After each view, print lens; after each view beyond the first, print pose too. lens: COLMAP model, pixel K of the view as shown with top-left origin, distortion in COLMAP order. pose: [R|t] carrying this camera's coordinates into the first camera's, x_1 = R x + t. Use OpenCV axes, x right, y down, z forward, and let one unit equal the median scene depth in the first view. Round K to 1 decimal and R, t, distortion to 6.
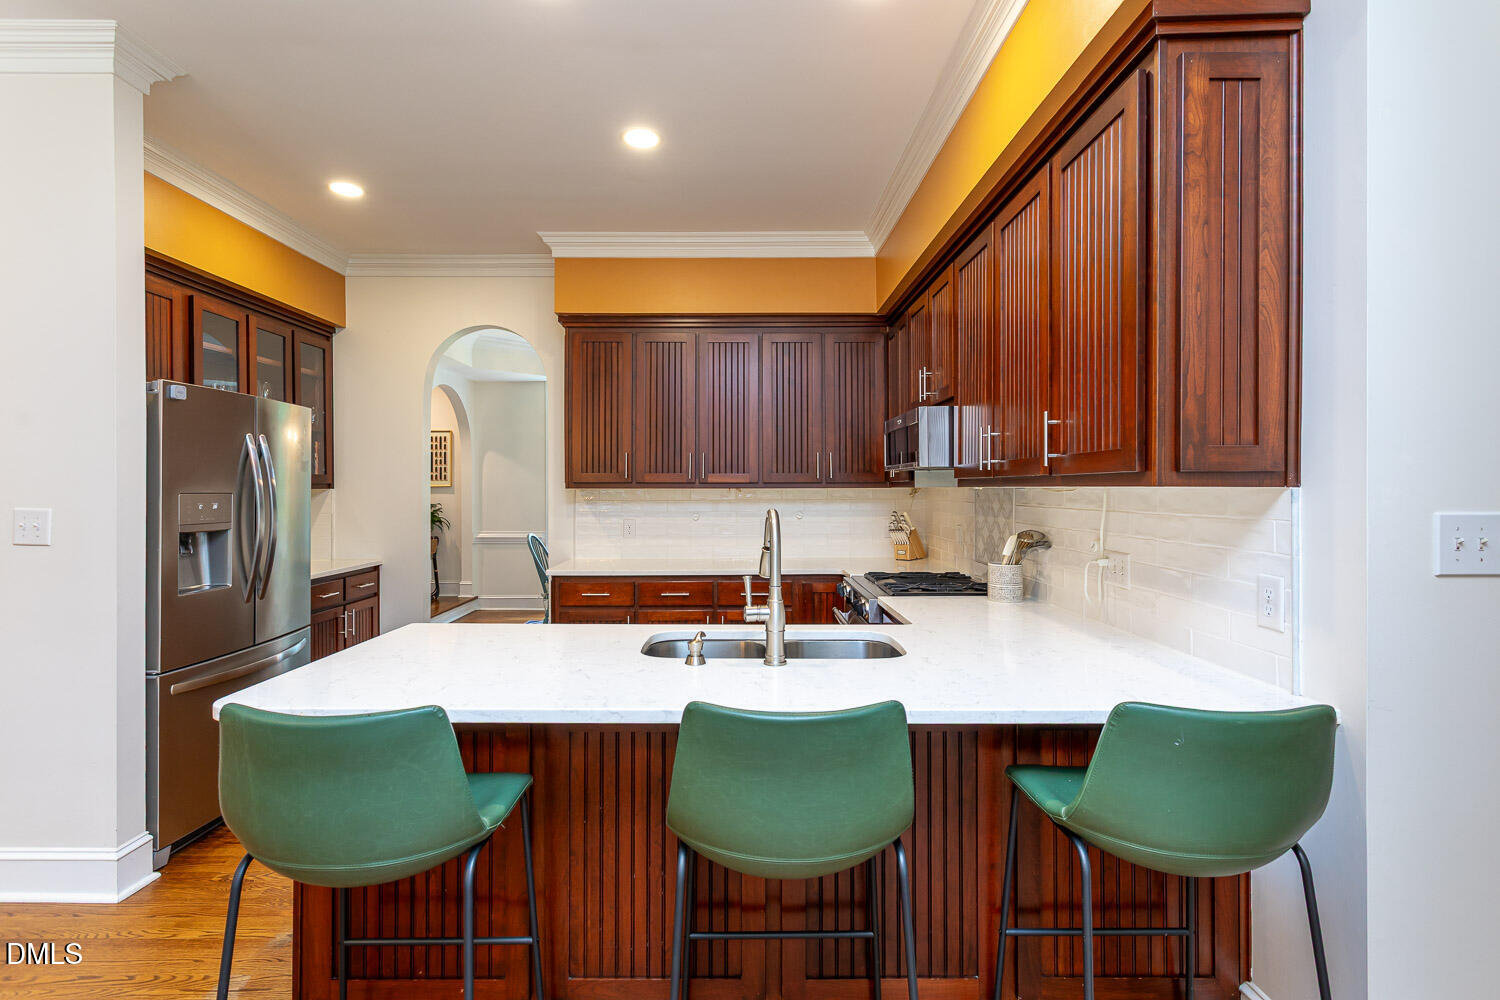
lens RADIAL K [[705.4, 0, 747.9], [0, 705.4, 493.5], [0, 0, 1]] dist [-0.002089, 0.004144]
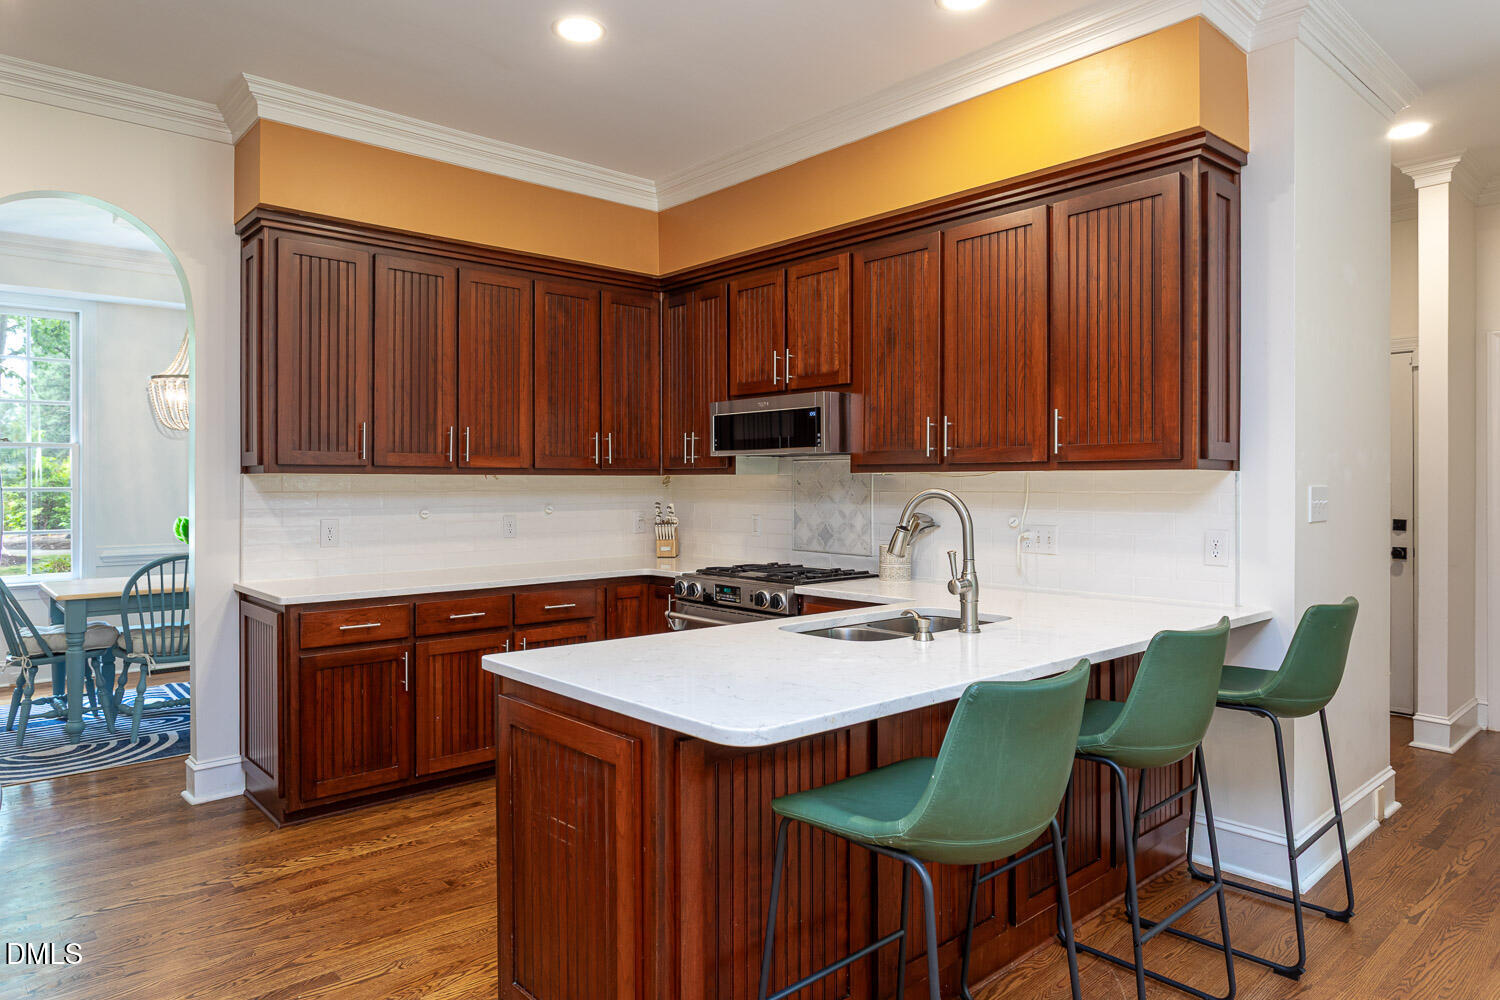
lens RADIAL K [[916.1, 0, 744.6], [0, 916.1, 493.3], [0, 0, 1]] dist [-0.007931, -0.000605]
pose [[0.757904, -0.007007, 0.652328, -0.495413], [0.004643, 0.999975, 0.005346, 0.009165], [-0.652349, -0.001023, 0.757918, 0.072863]]
